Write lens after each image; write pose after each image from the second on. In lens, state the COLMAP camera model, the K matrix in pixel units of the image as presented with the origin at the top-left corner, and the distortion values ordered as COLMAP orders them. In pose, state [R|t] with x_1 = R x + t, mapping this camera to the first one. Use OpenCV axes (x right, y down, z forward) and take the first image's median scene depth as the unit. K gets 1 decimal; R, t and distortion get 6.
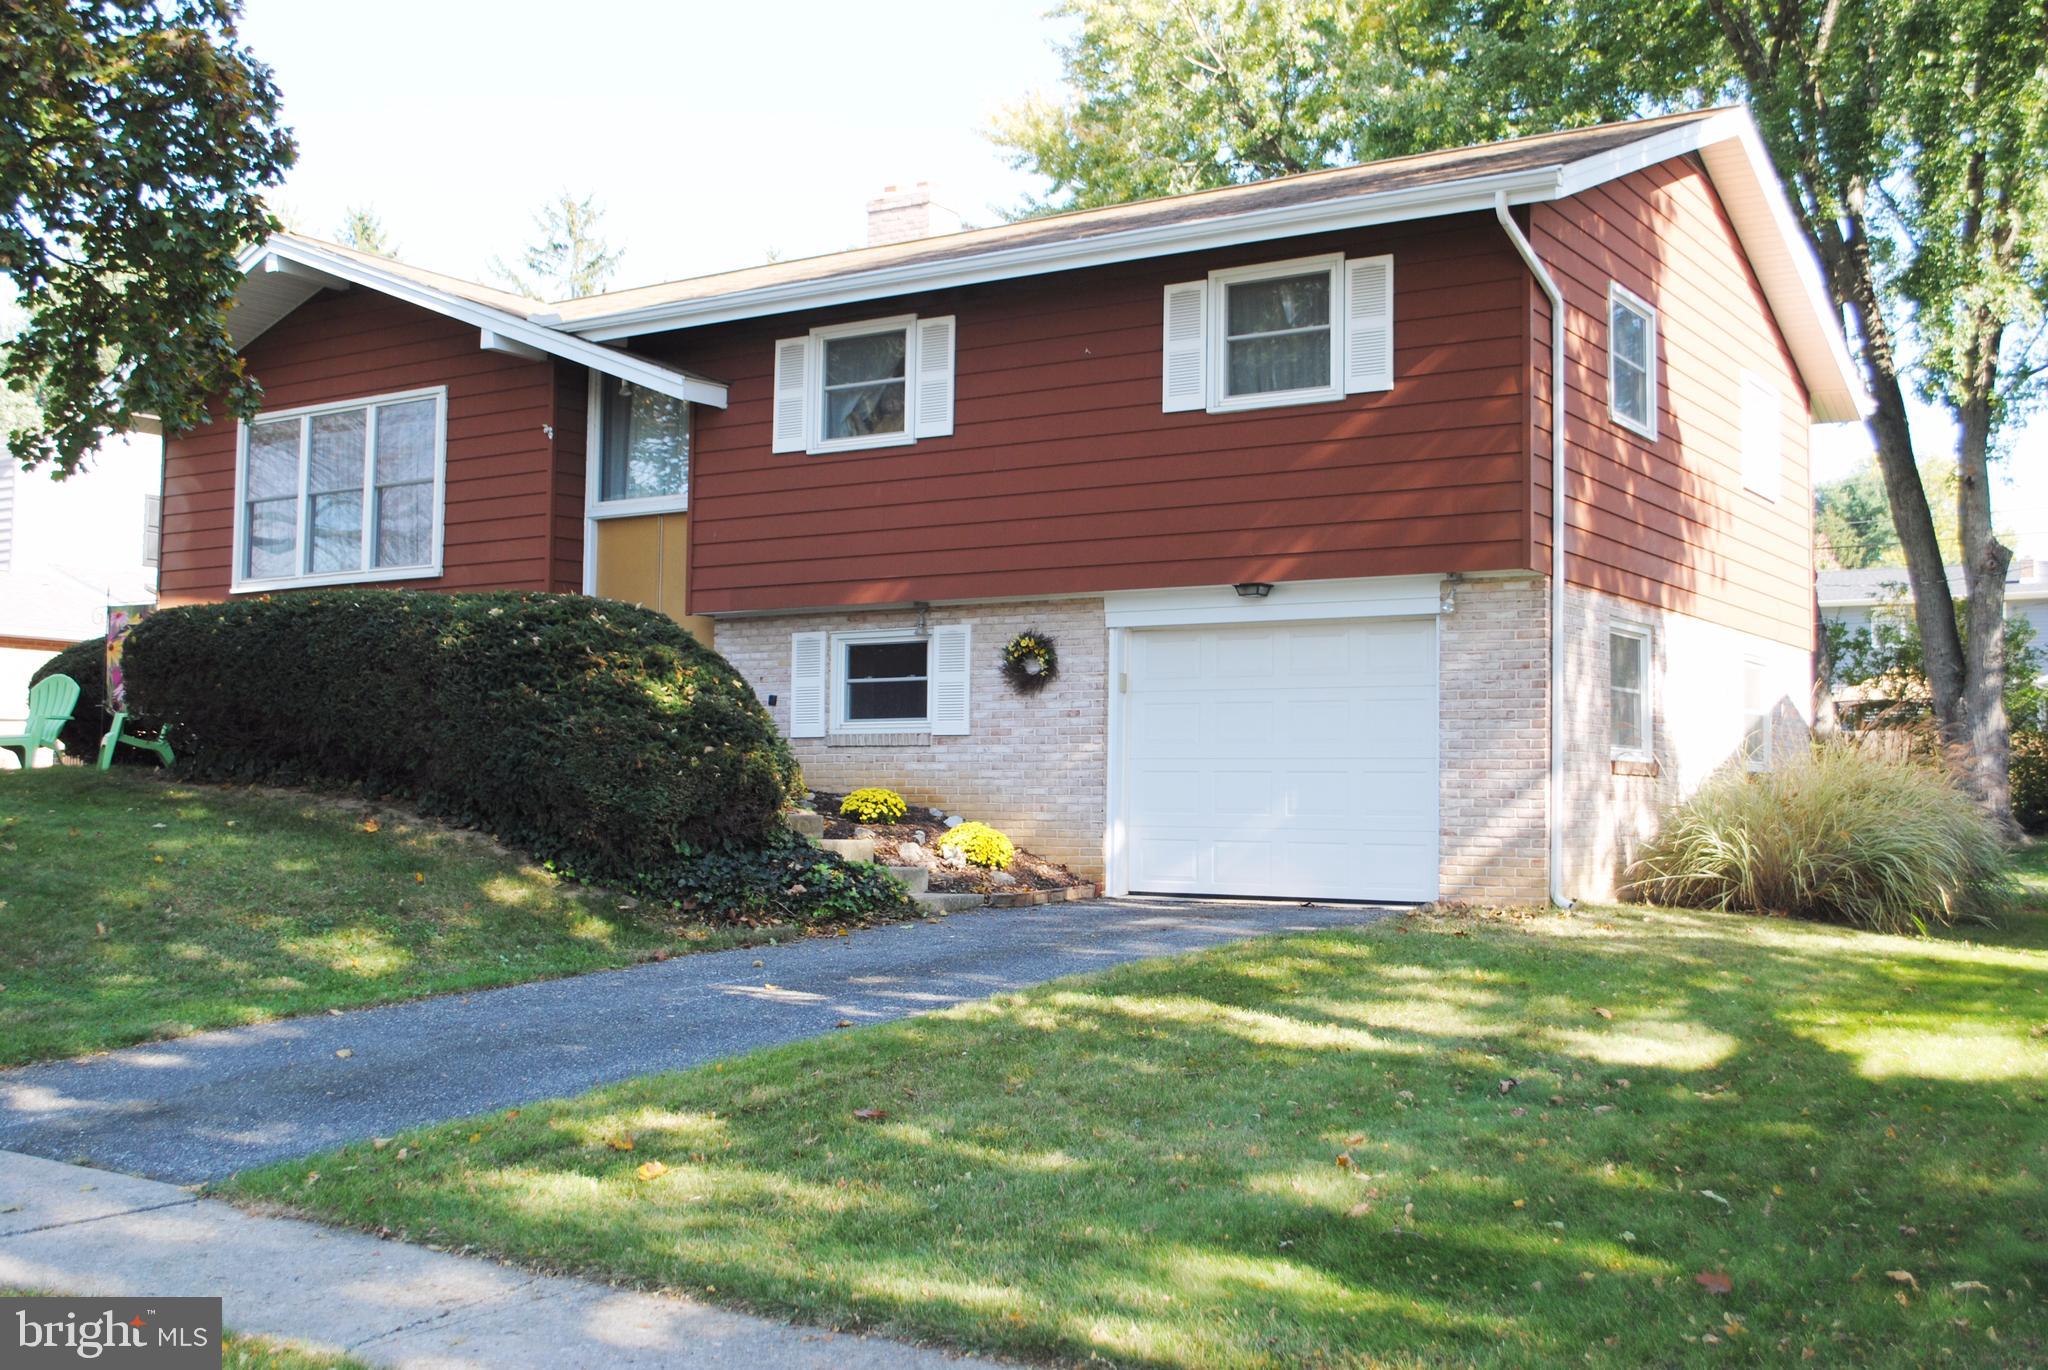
lens RADIAL K [[2124.4, 0, 1024.0], [0, 2124.4, 685.0], [0, 0, 1]] dist [-0.055462, 0.014981]
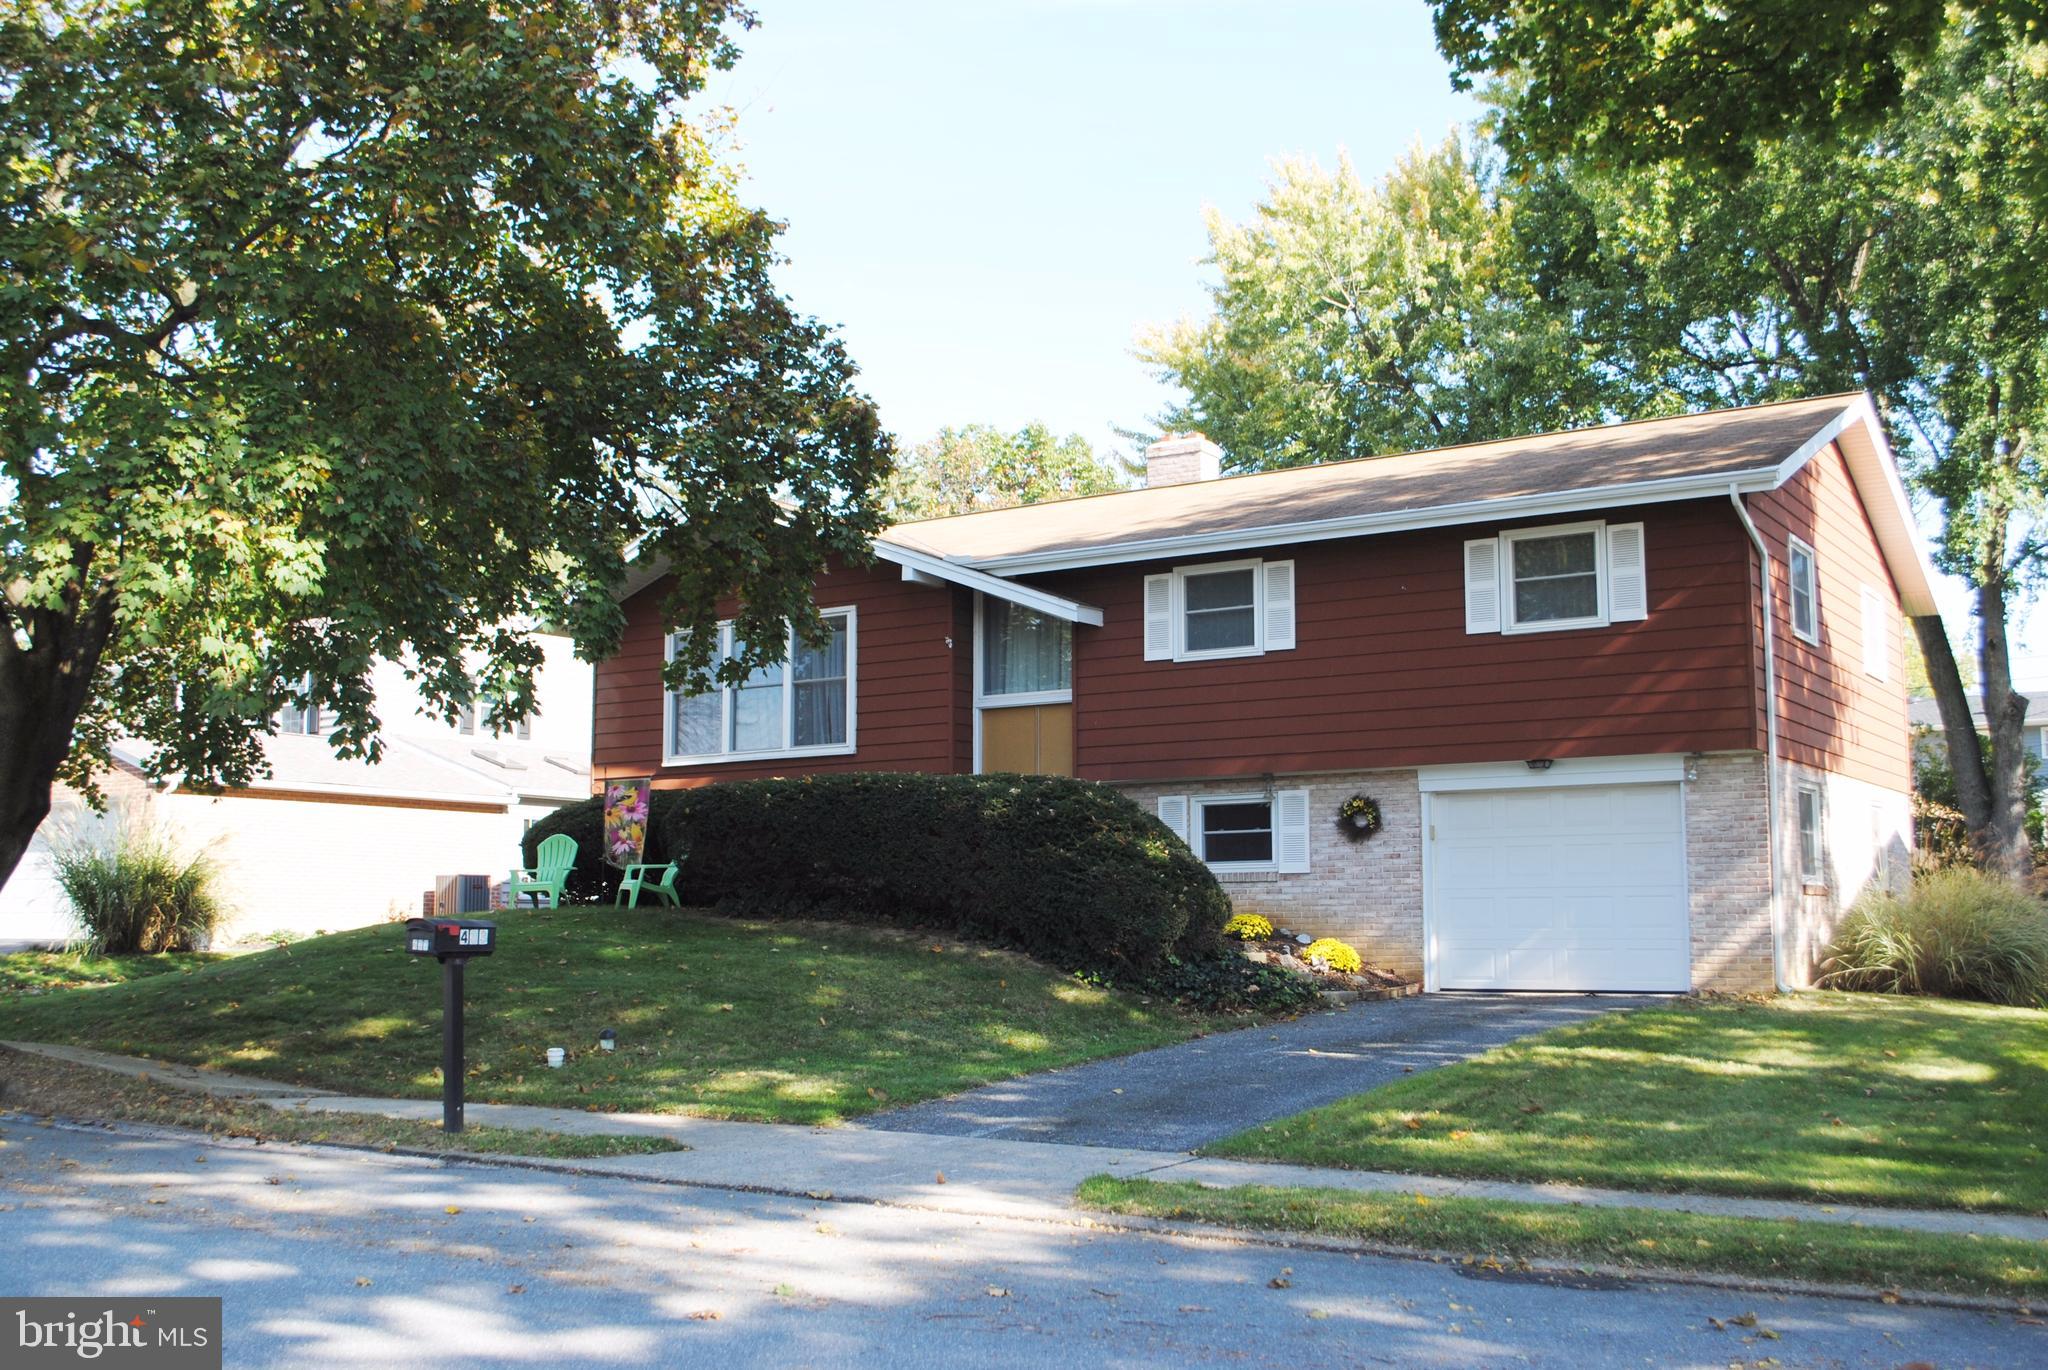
lens RADIAL K [[2029.2, 0, 1024.0], [0, 2029.2, 685.0], [0, 0, 1]] dist [-0.057397, -0.009638]
pose [[0.999897, -0.013695, 0.004209, -0.223459], [0.013929, 0.997980, -0.061988, -0.019136], [-0.003351, 0.062041, 0.998068, -0.292447]]
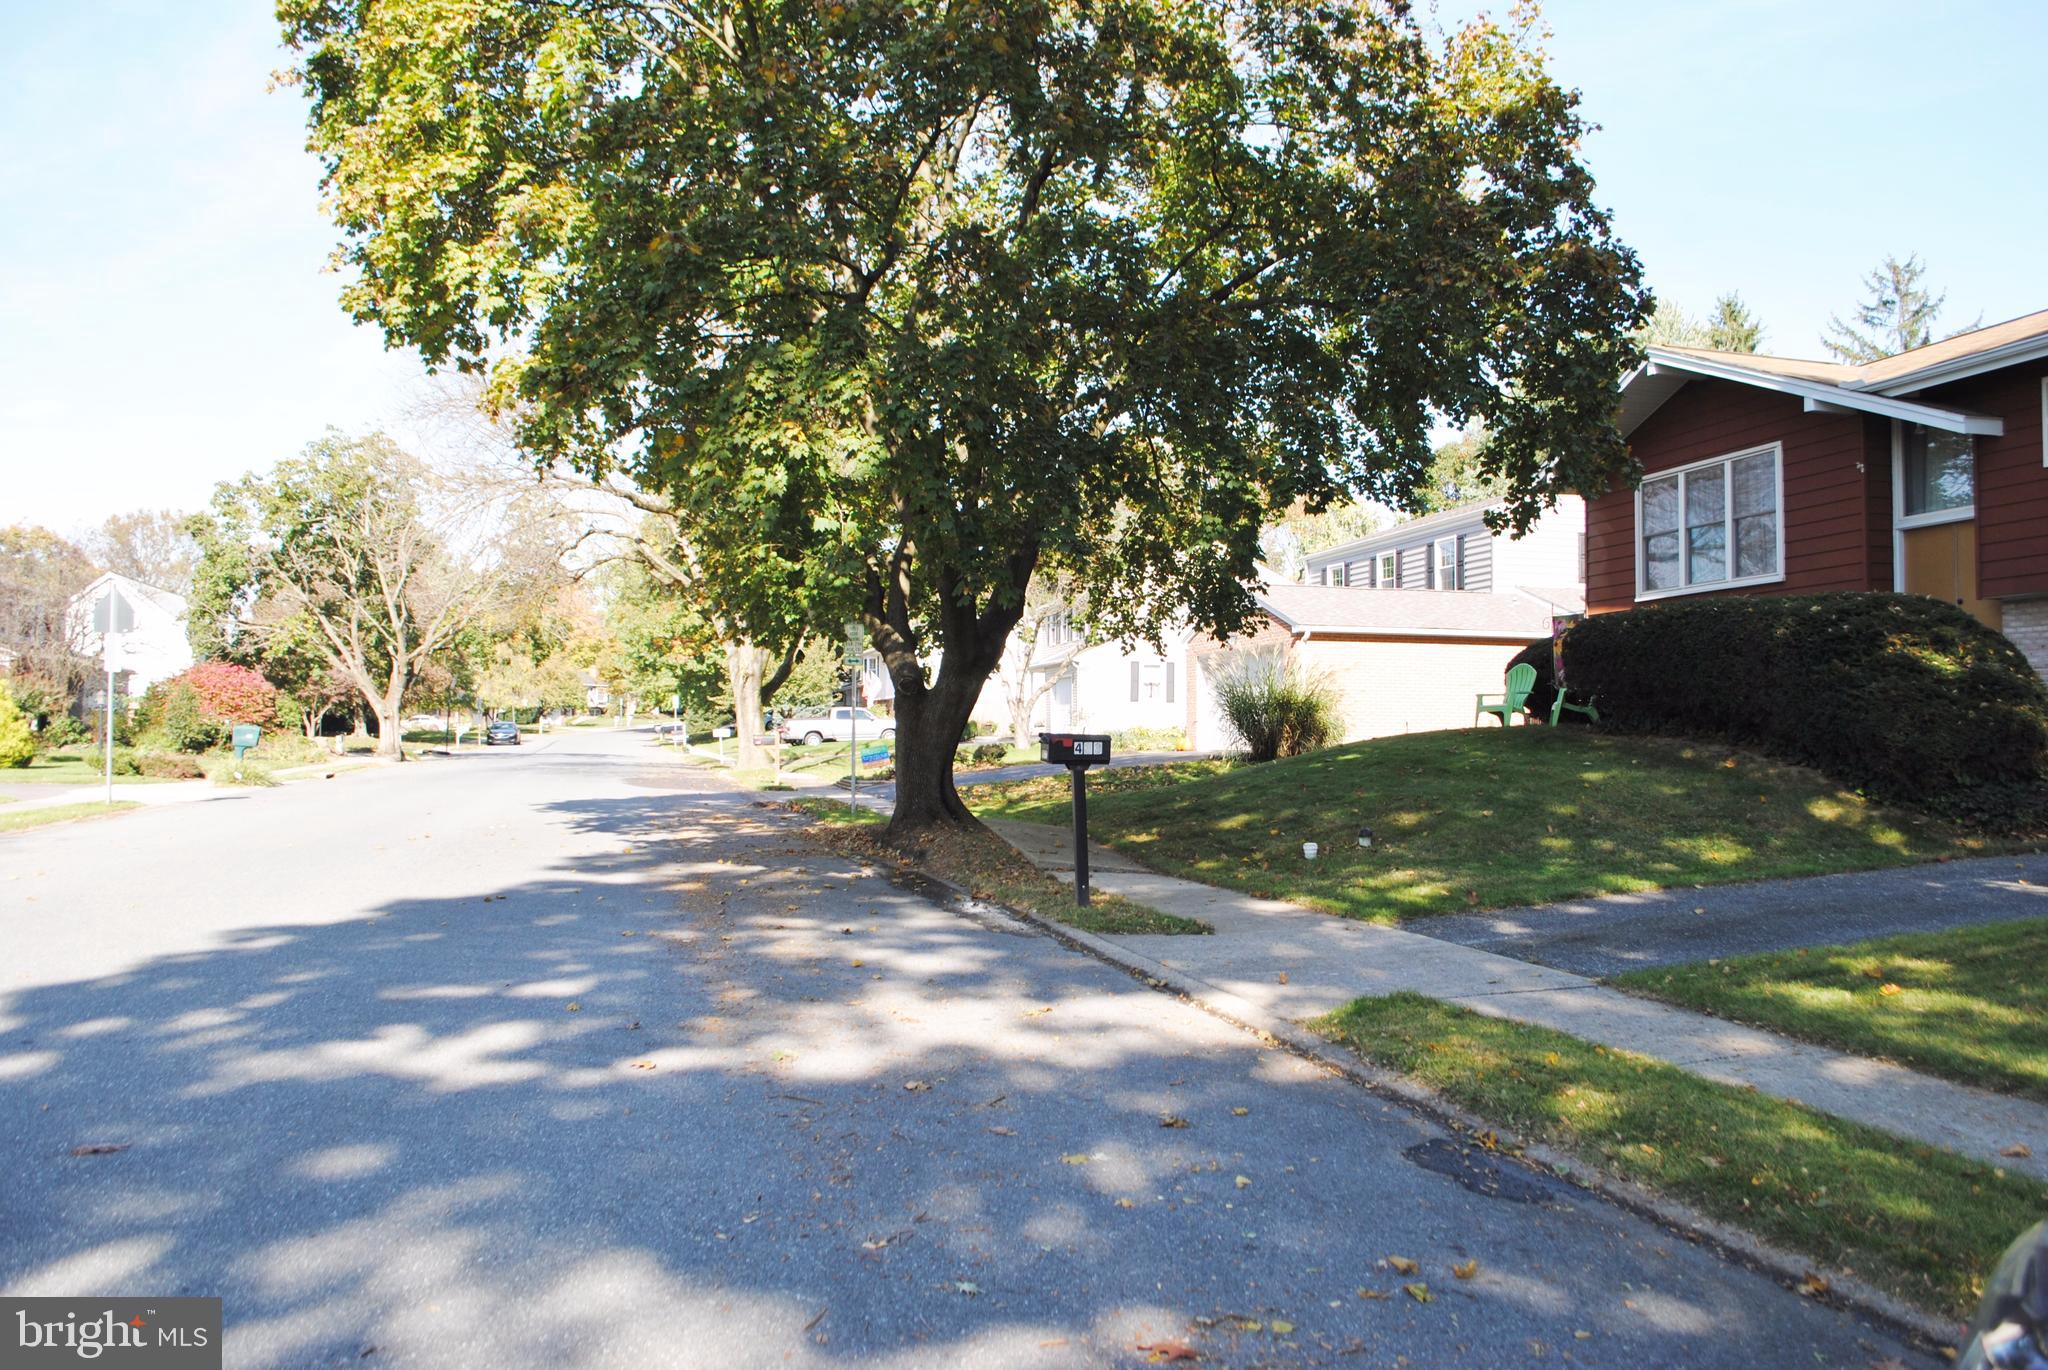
lens RADIAL K [[1601.3, 0, 1066.0], [0, 1601.3, 693.7], [0, 0, 1]] dist [-0.091554, 0.020047]
pose [[0.754011, -0.026203, -0.656339, 0.047552], [0.040036, 0.999180, 0.006104, -0.004371], [0.655641, -0.030880, 0.754441, -0.087253]]
